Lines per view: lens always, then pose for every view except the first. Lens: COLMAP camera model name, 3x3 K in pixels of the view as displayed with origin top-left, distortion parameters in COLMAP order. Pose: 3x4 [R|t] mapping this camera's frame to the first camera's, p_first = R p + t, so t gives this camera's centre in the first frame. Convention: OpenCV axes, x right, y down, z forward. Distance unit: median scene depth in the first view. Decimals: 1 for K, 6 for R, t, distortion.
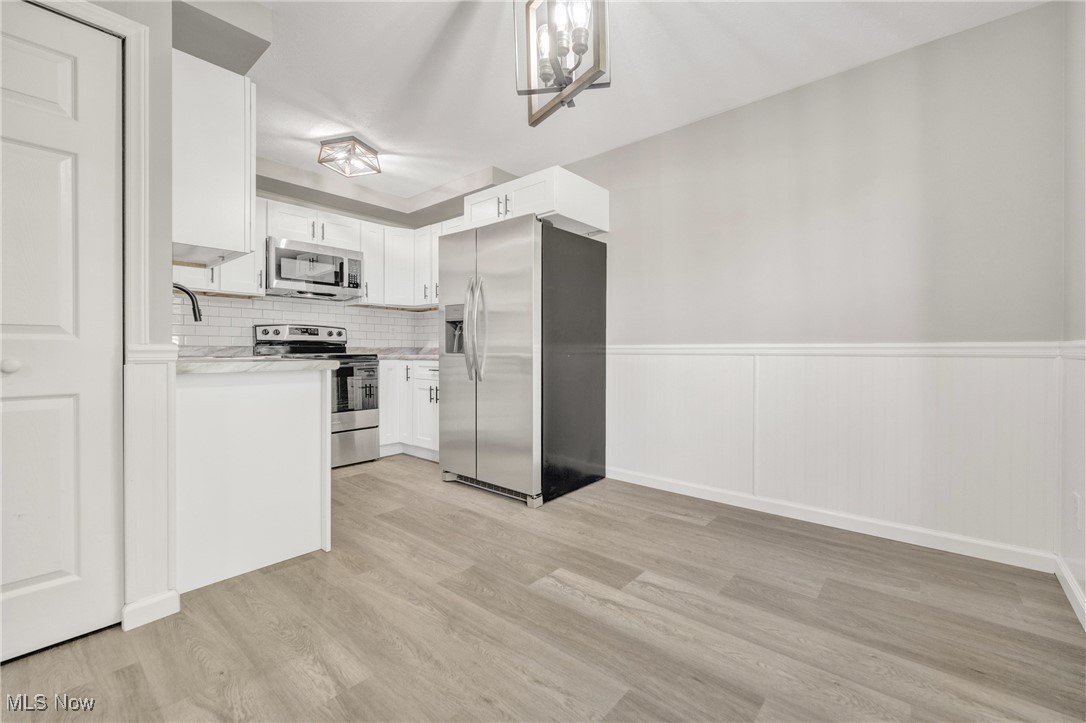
lens RADIAL K [[462.6, 0, 551.0], [0, 462.6, 353.0], [0, 0, 1]] dist [0.000712, -0.000258]
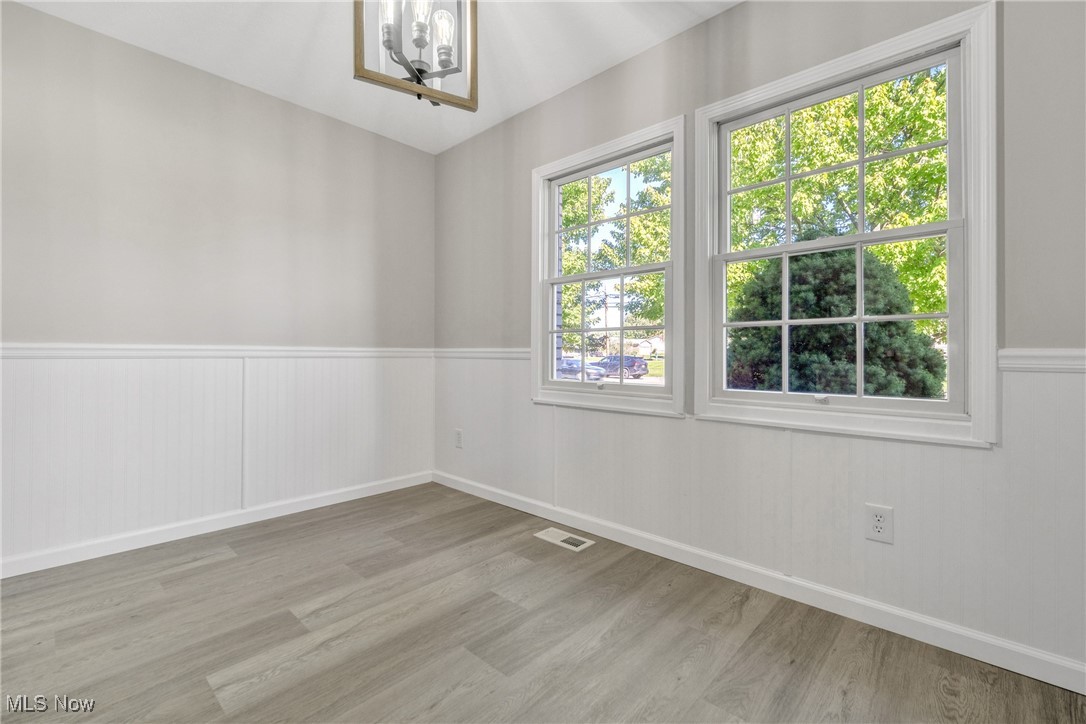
lens RADIAL K [[469.8, 0, 540.5], [0, 469.8, 353.1], [0, 0, 1]] dist [0.000002, -0.000126]
pose [[0.051567, 0.000074, 0.998670, -0.397687], [0.002440, 0.999997, -0.000200, -0.003086], [-0.998667, 0.002447, 0.051567, 0.298140]]
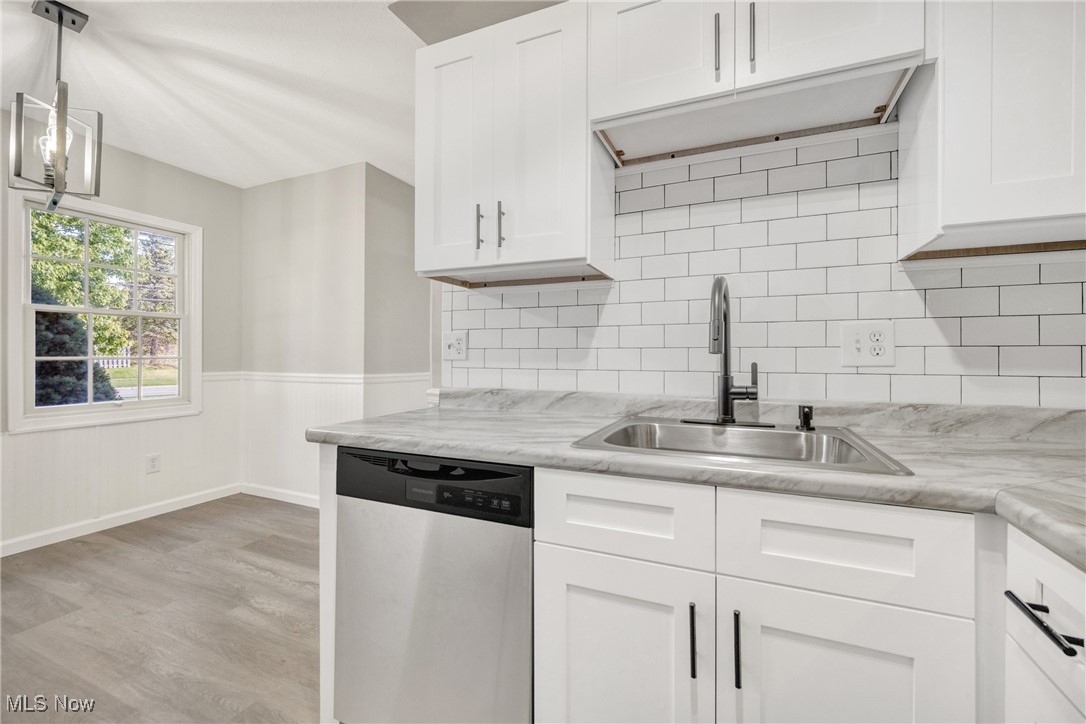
lens RADIAL K [[462.6, 0, 551.0], [0, 462.6, 353.5], [0, 0, 1]] dist [0.000712, -0.000258]
pose [[-0.959756, -0.004210, -0.280804, -0.401616], [-0.005142, 0.999983, 0.002581, -0.056151], [0.280788, 0.003921, -0.959762, 1.124366]]
